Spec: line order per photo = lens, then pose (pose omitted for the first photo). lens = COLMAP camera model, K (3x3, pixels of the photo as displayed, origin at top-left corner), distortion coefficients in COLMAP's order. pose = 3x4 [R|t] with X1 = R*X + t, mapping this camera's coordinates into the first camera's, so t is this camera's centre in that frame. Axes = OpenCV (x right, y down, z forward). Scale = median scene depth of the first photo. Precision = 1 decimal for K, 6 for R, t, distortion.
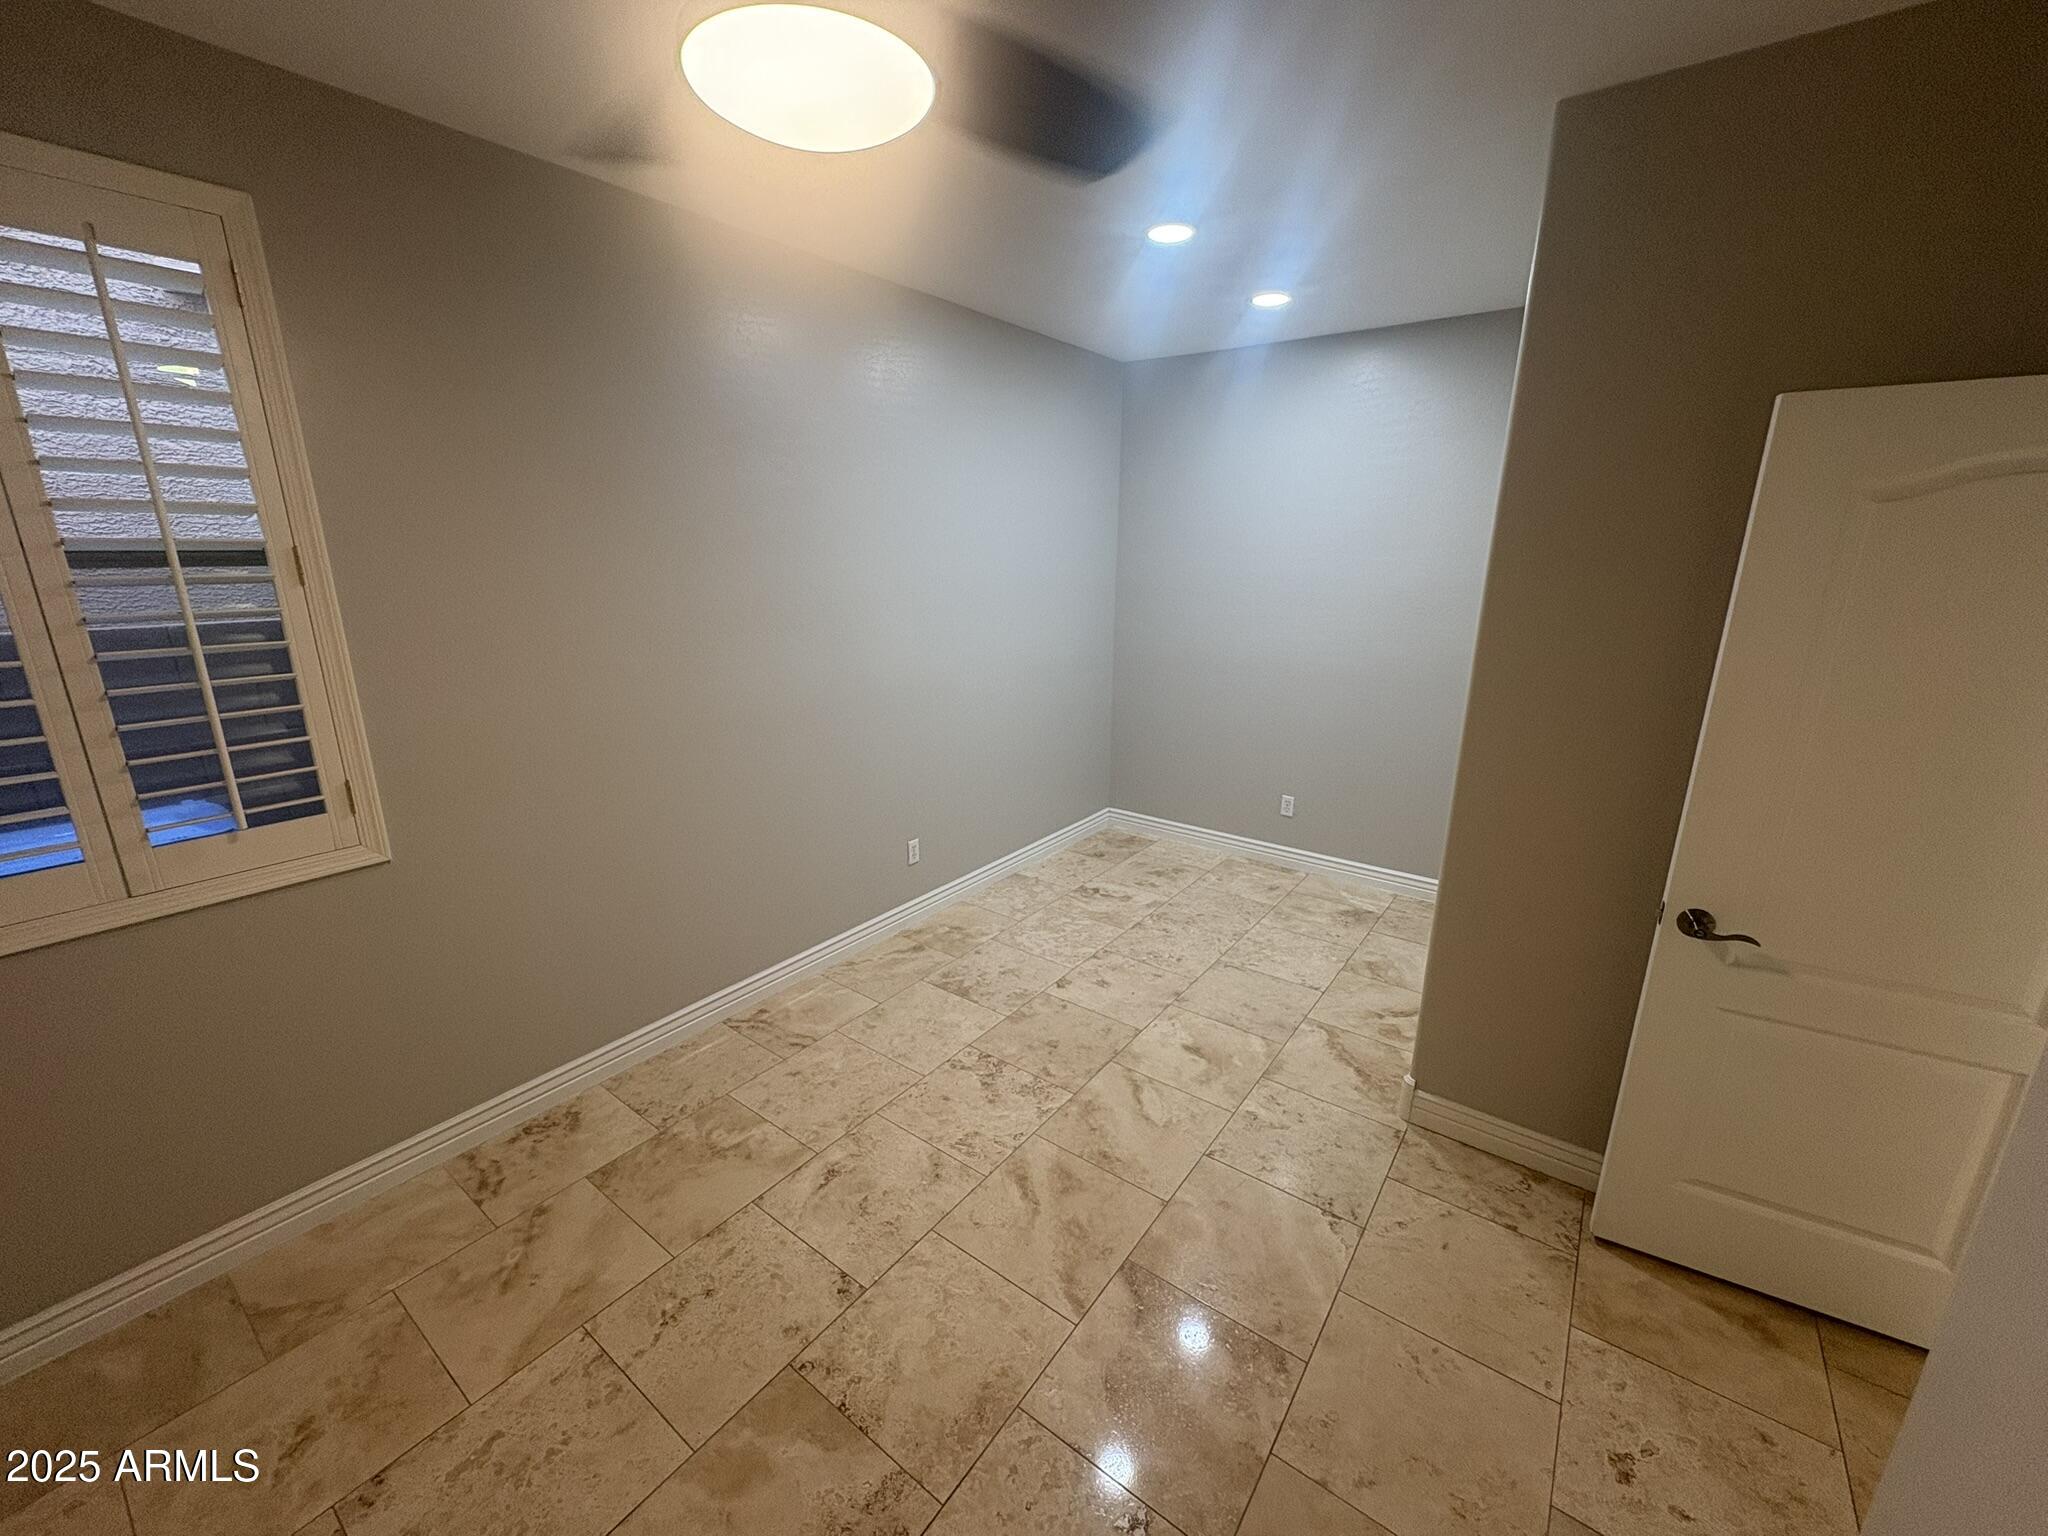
lens RADIAL K [[814.8, 0, 1026.6], [0, 814.8, 766.8], [0, 0, 1]] dist [0.000924, -0.000438]
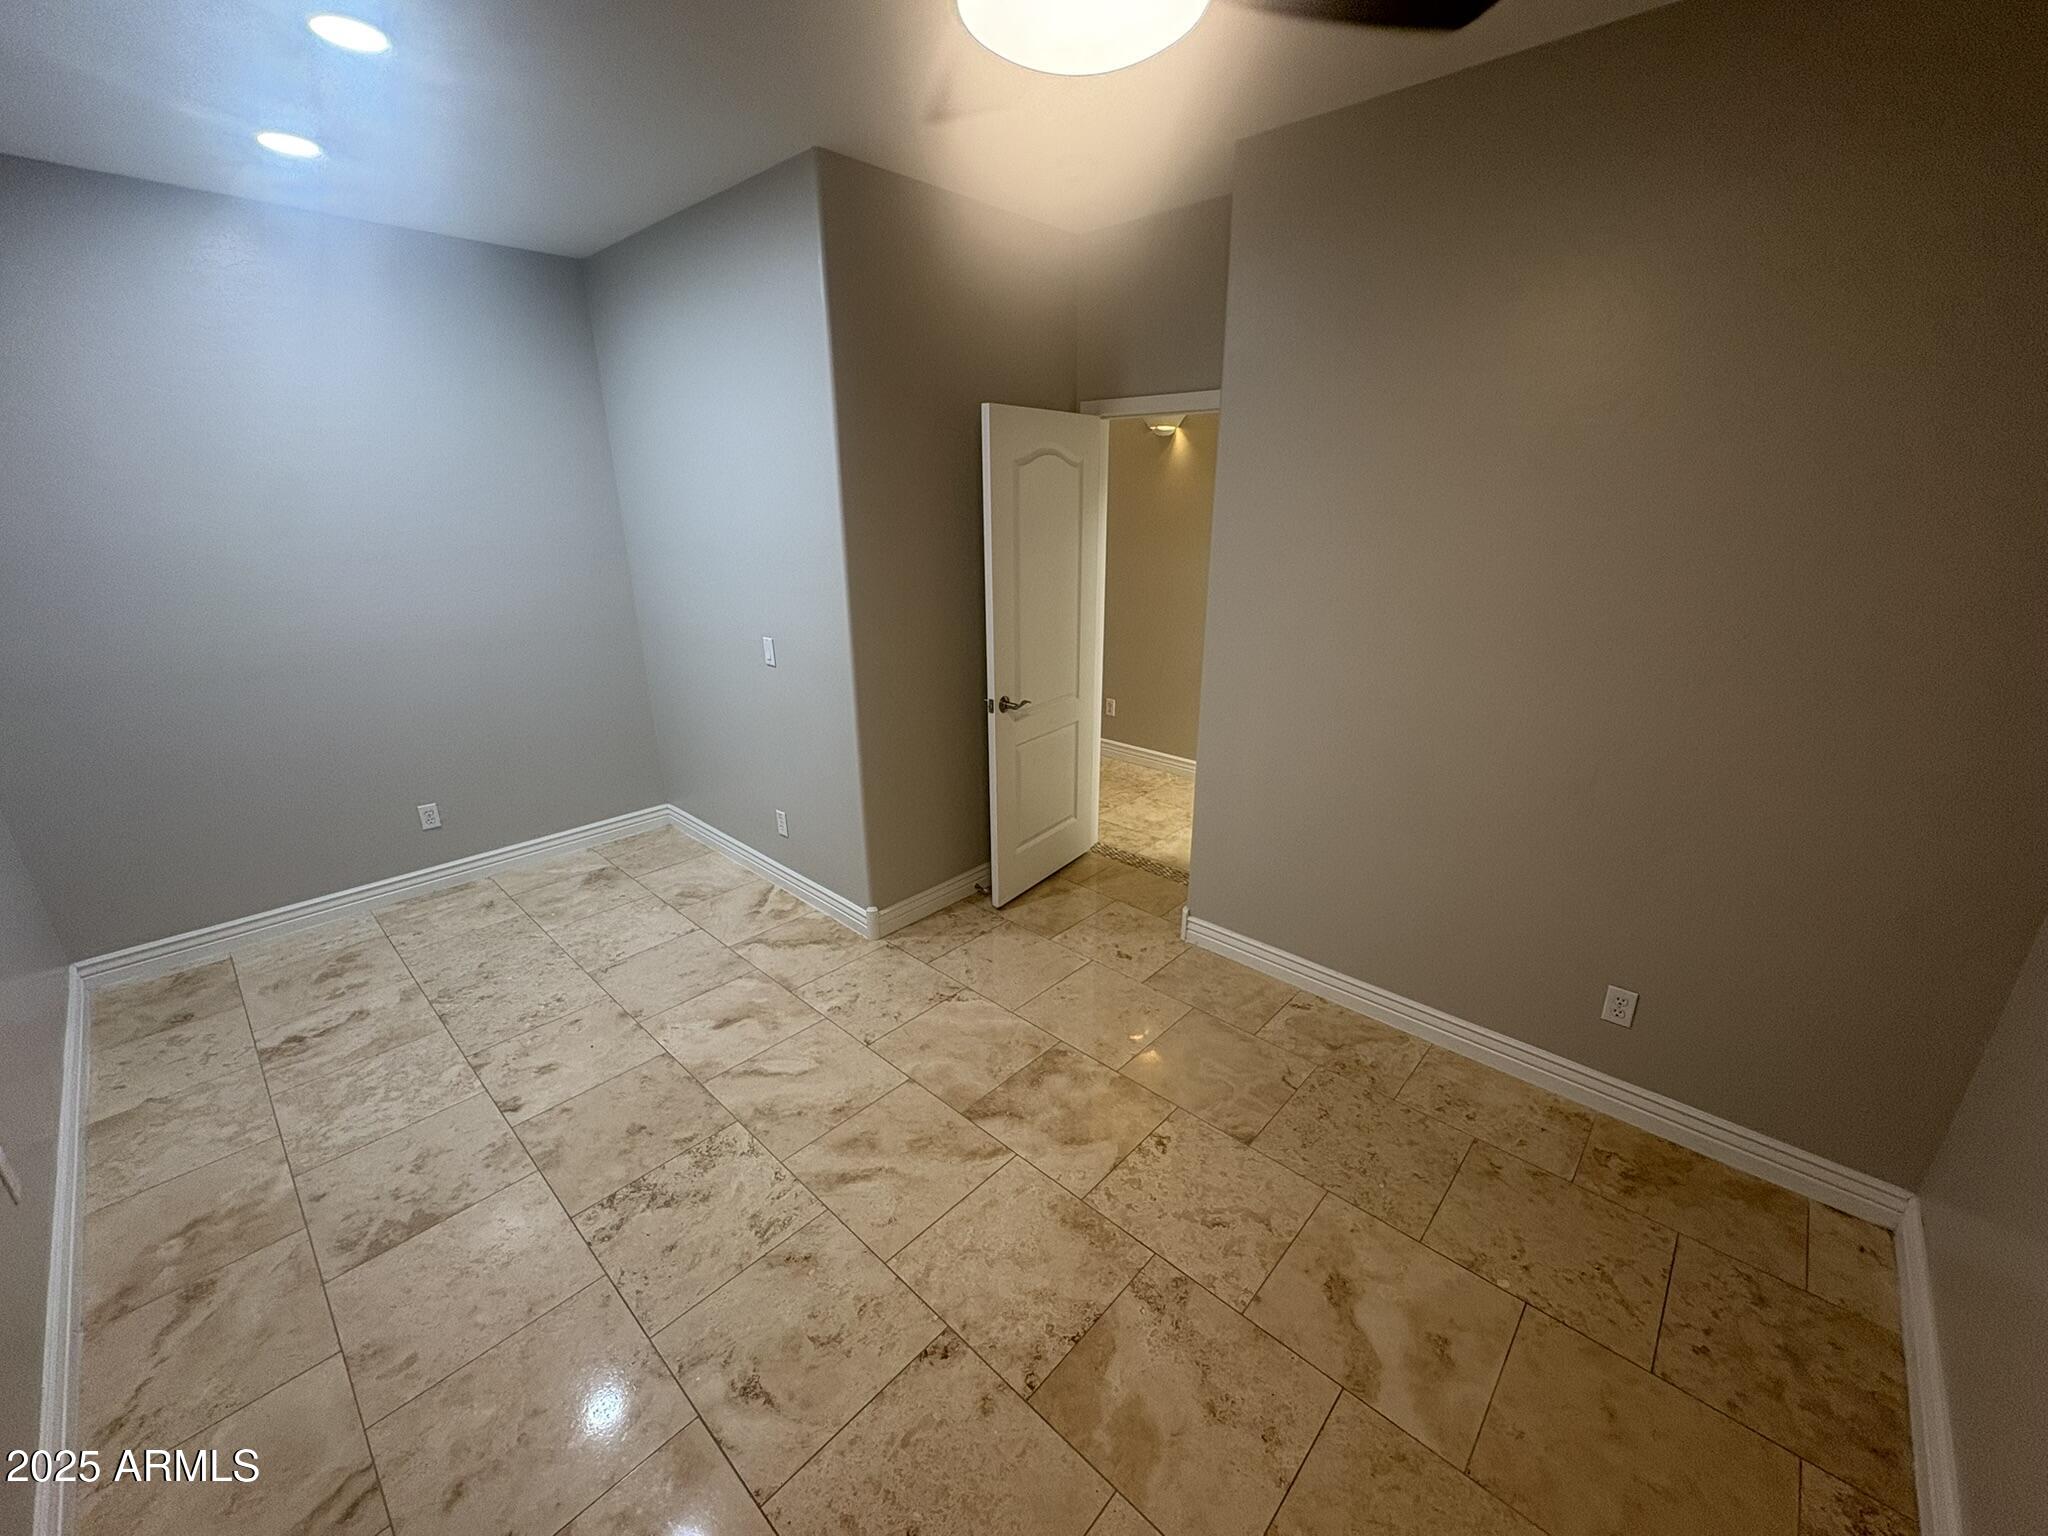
lens RADIAL K [[814.8, 0, 1027.9], [0, 814.8, 768.4], [0, 0, 1]] dist [0.000924, -0.000438]
pose [[0.105529, -0.323029, 0.940487, -0.705855], [0.262811, 0.921200, 0.286915, -0.139816], [-0.959059, 0.216893, 0.182109, 0.519709]]
